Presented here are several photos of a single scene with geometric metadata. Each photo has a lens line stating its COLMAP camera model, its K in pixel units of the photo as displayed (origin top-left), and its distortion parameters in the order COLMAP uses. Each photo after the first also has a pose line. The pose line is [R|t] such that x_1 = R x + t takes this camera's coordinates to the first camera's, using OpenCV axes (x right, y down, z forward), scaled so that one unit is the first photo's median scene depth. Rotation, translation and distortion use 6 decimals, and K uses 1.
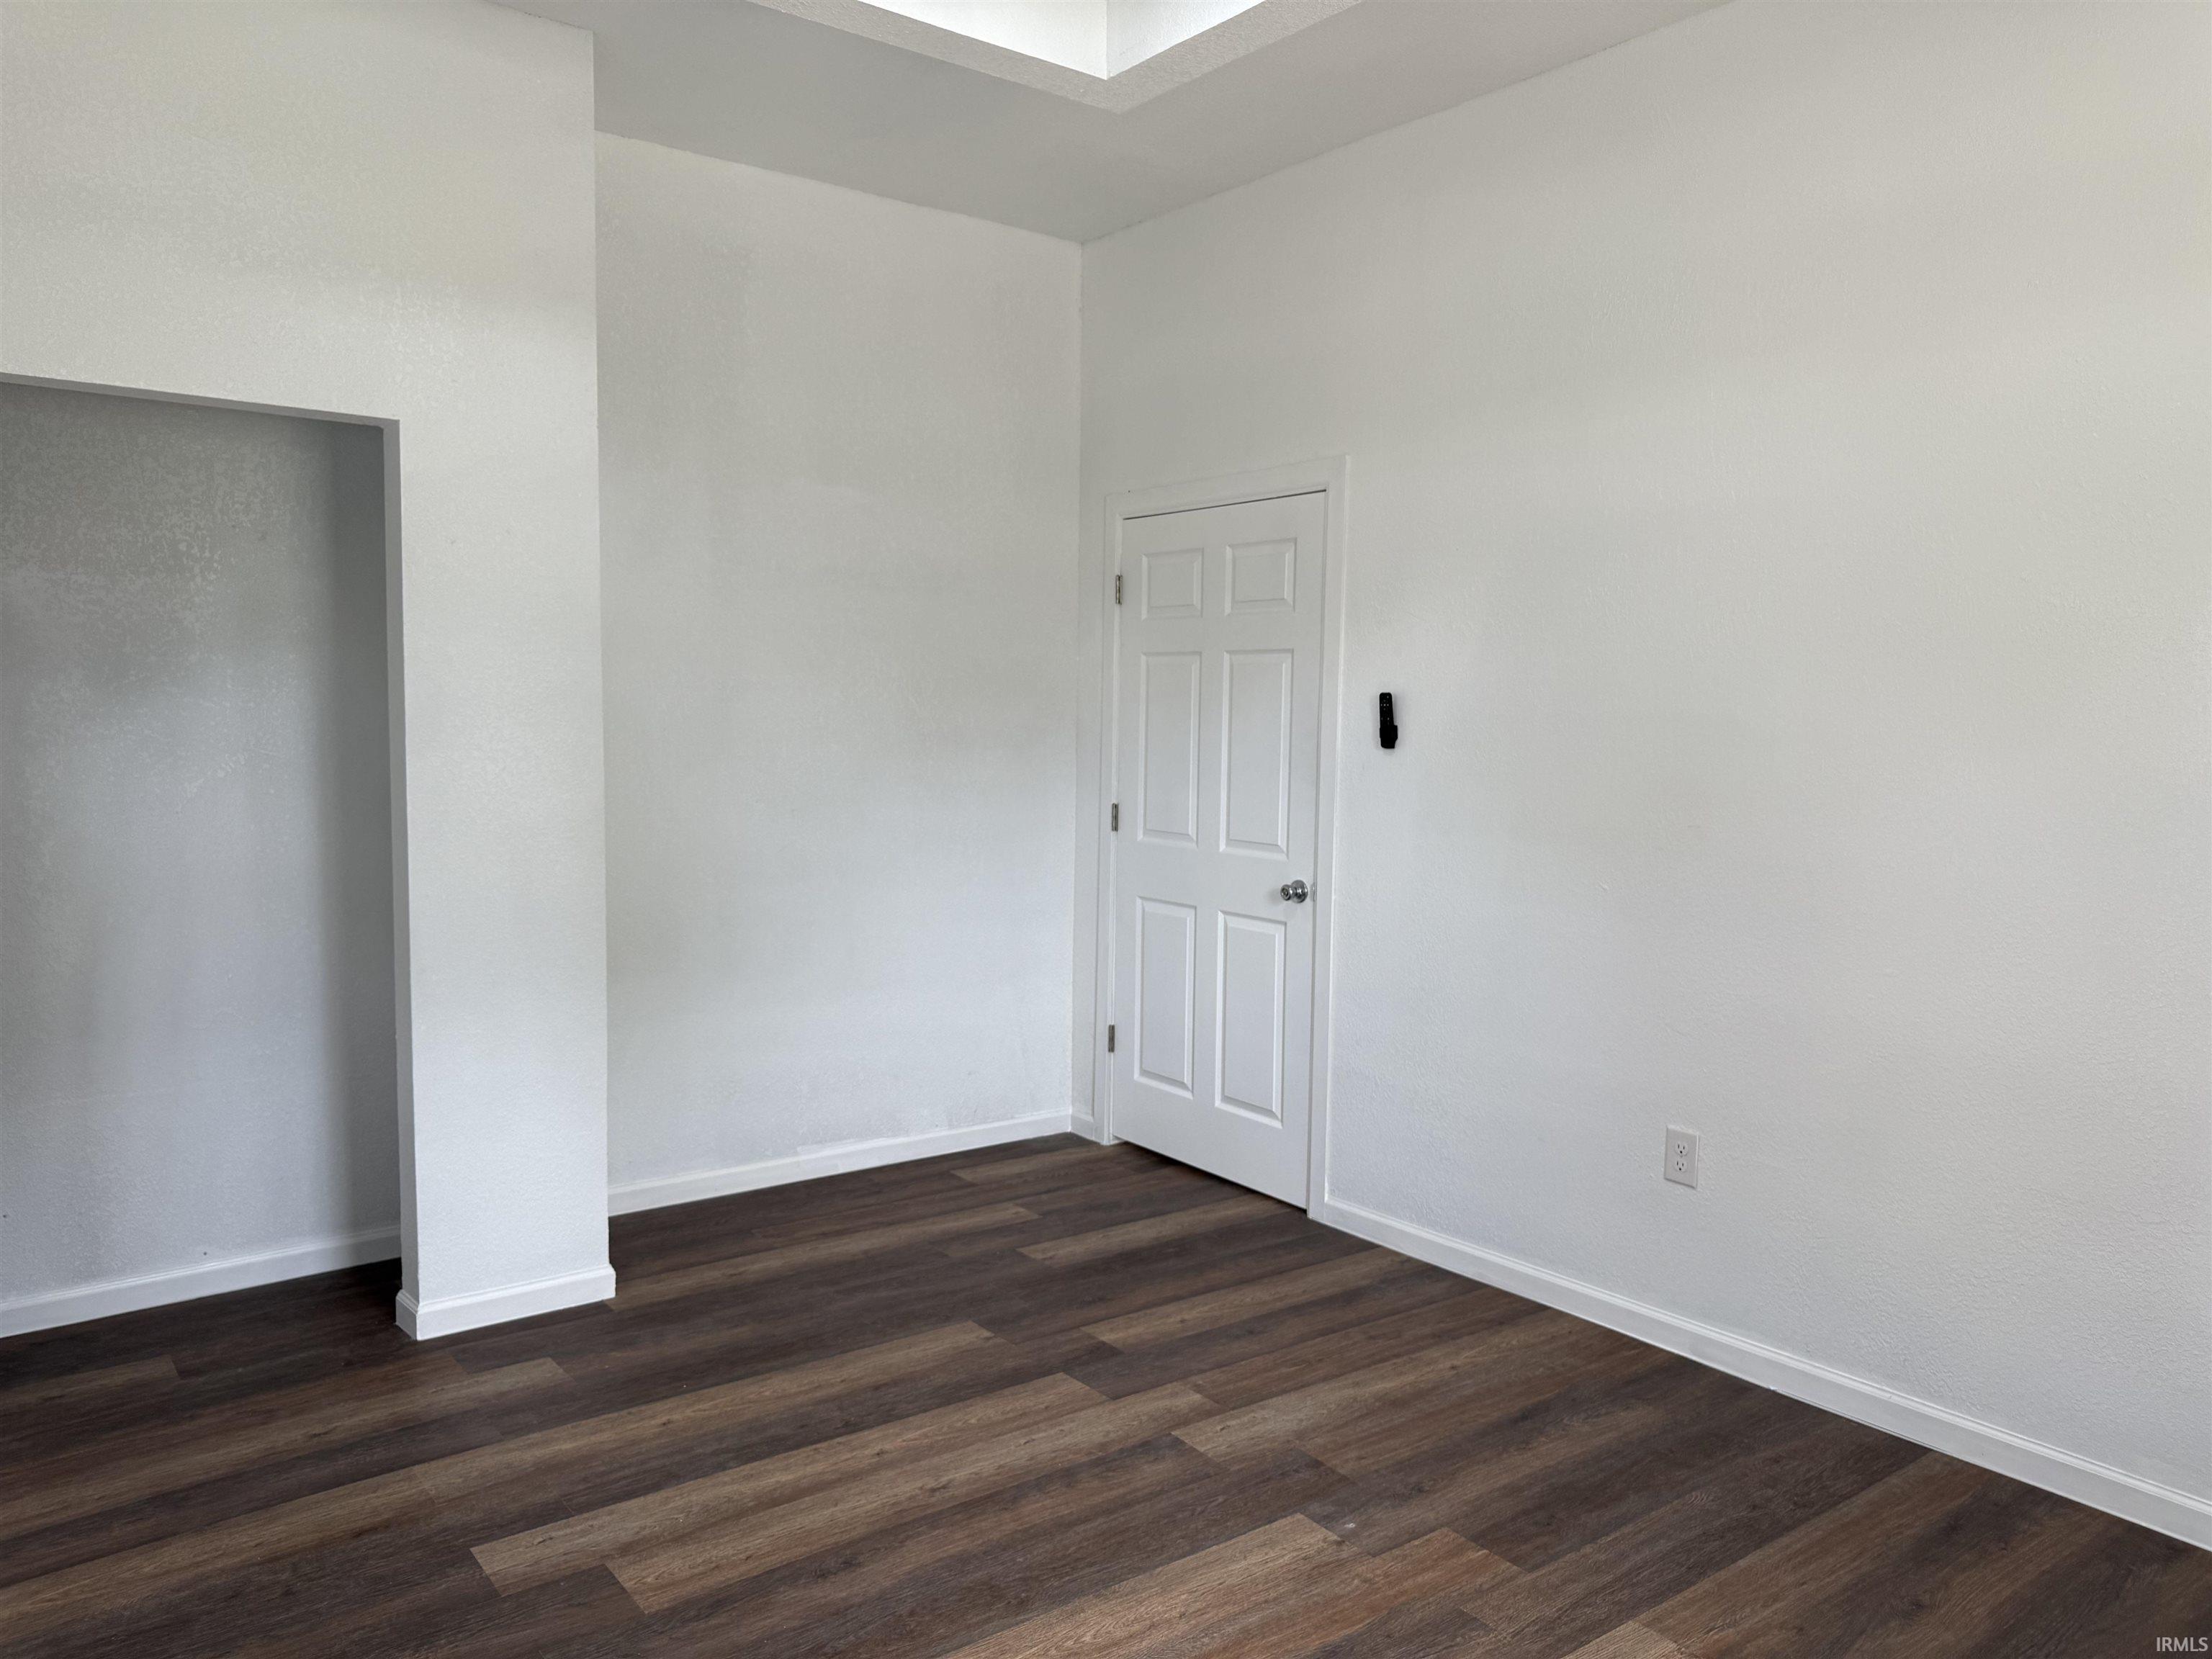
lens RADIAL K [[1586.7, 0, 1097.9], [0, 1586.7, 840.9], [0, 0, 1]] dist [0.060745, -0.066730]
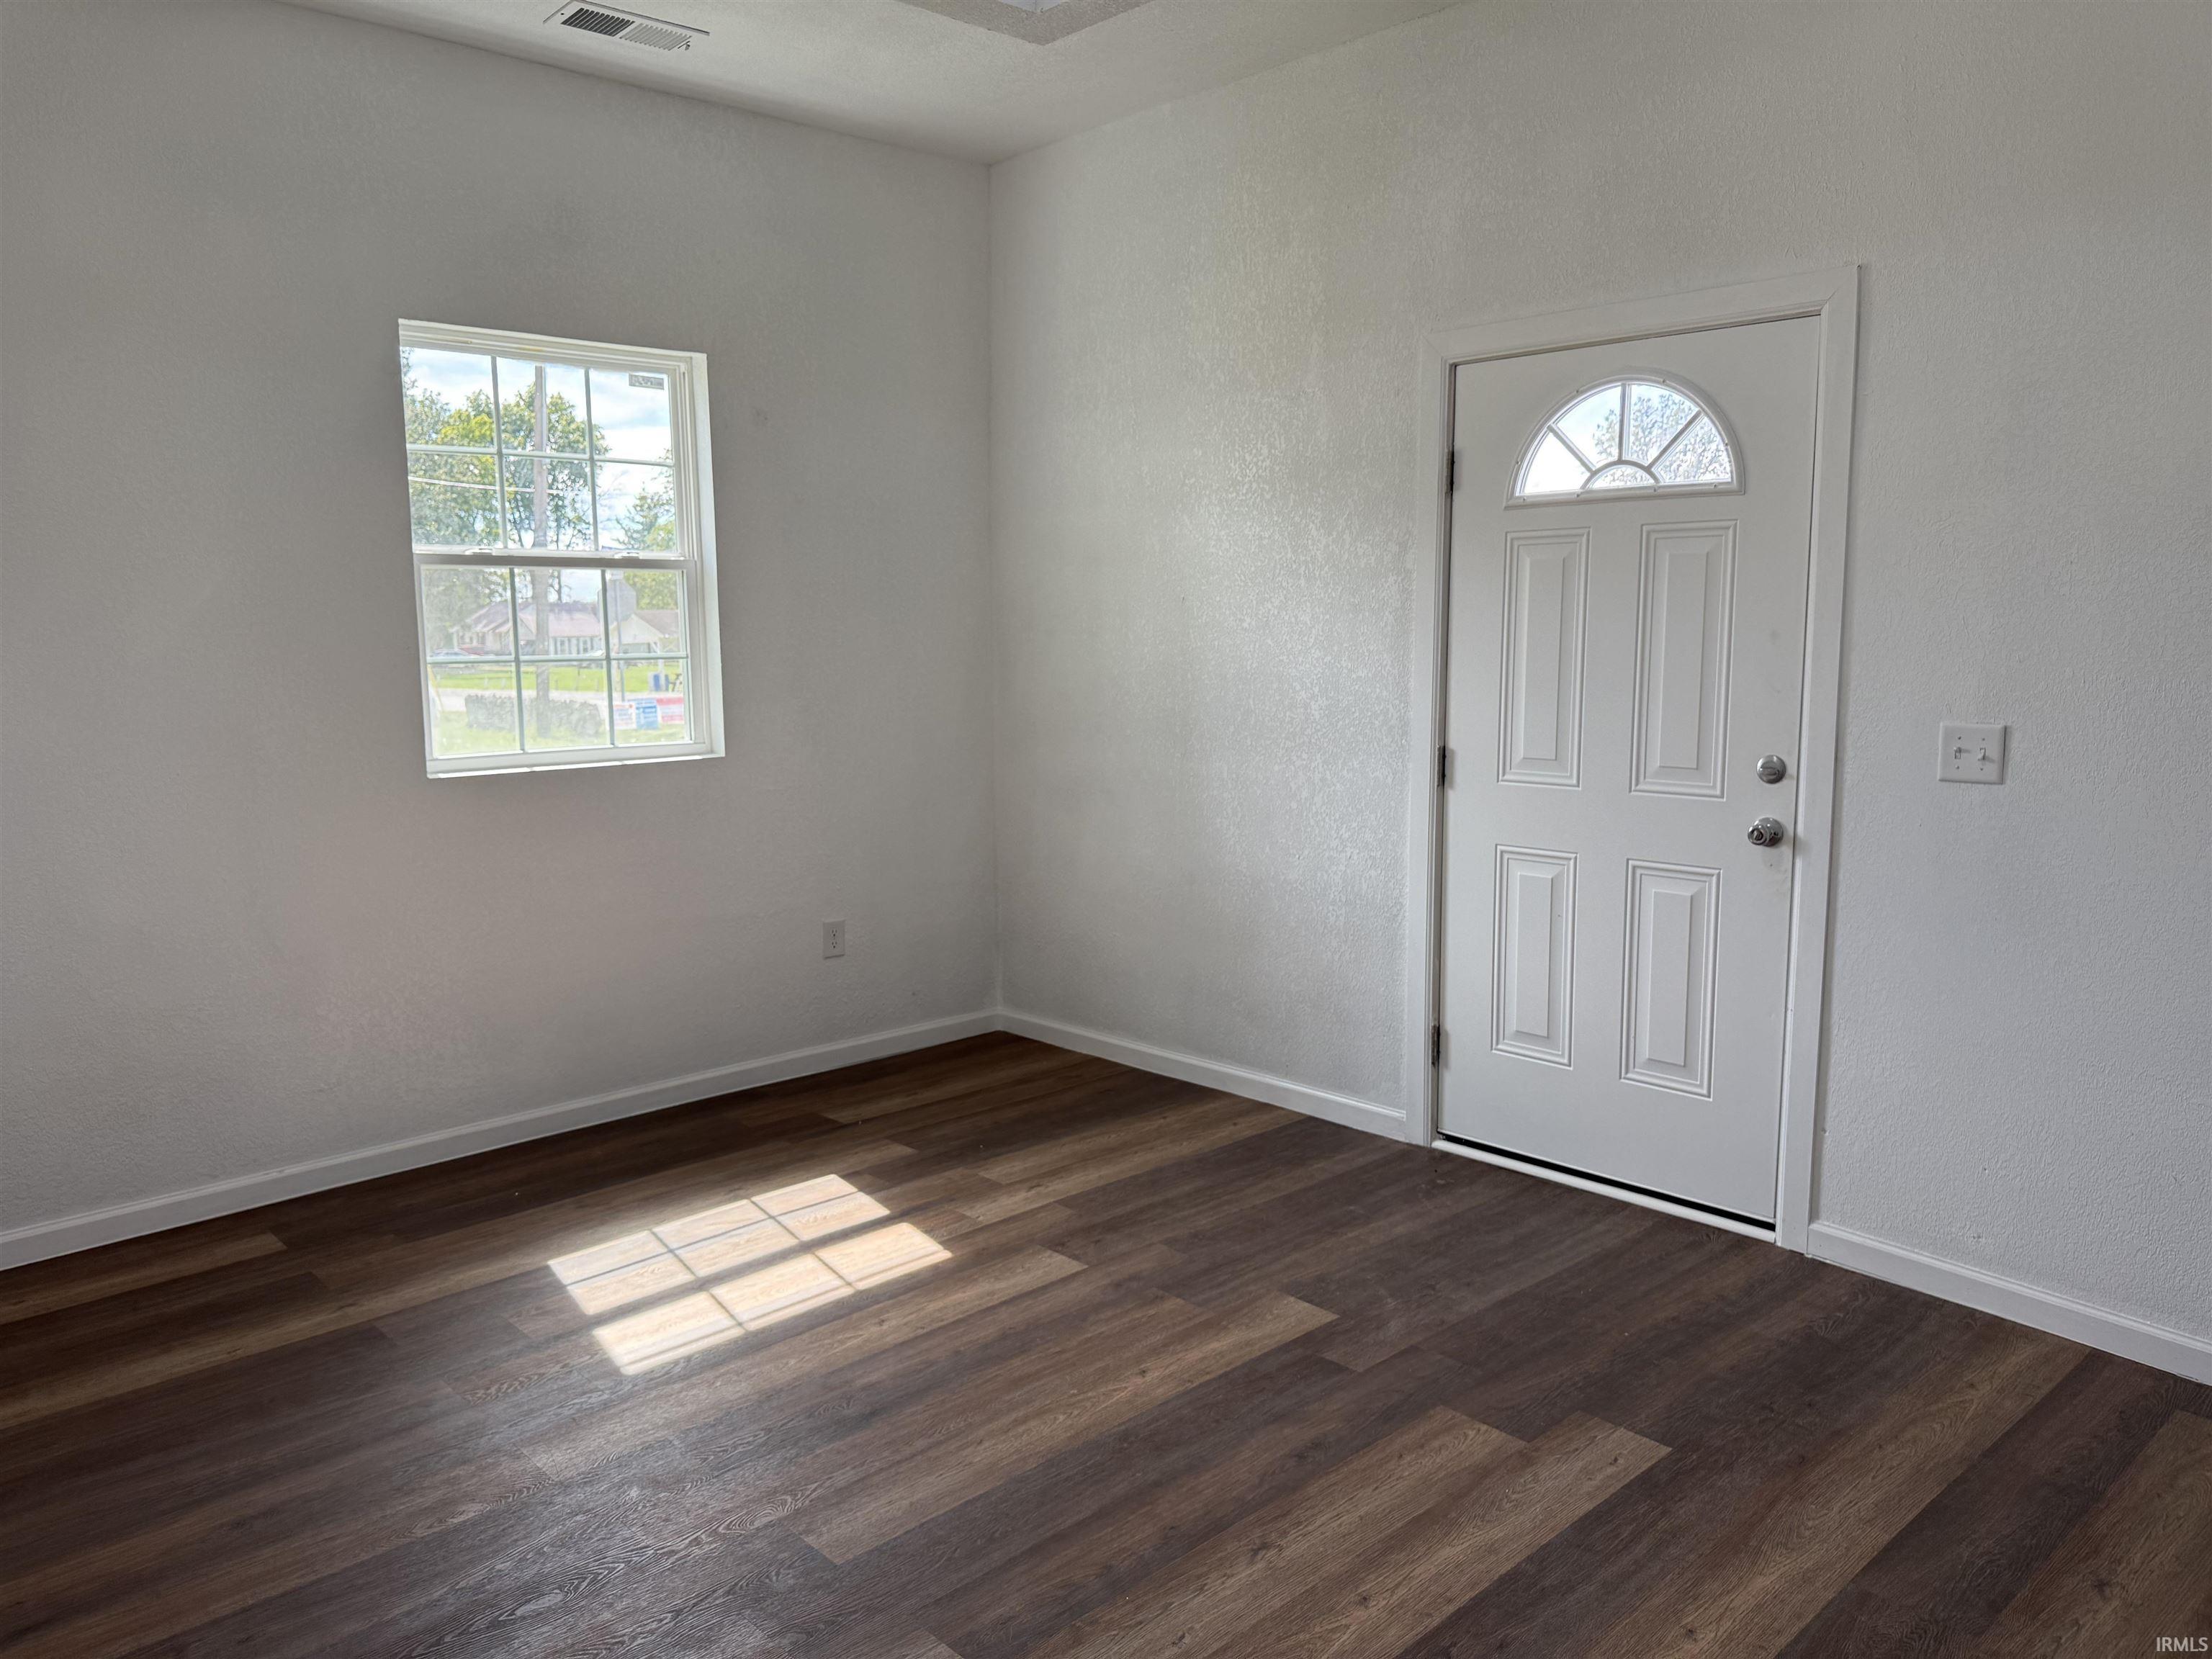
lens RADIAL K [[1586.7, 0, 1108.1], [0, 1586.7, 833.3], [0, 0, 1]] dist [0.060745, -0.066730]
pose [[-0.994620, 0.009230, -0.103175, 0.068255], [-0.012500, 0.978050, 0.207993, -0.149629], [0.102830, 0.208164, -0.972674, 1.832052]]
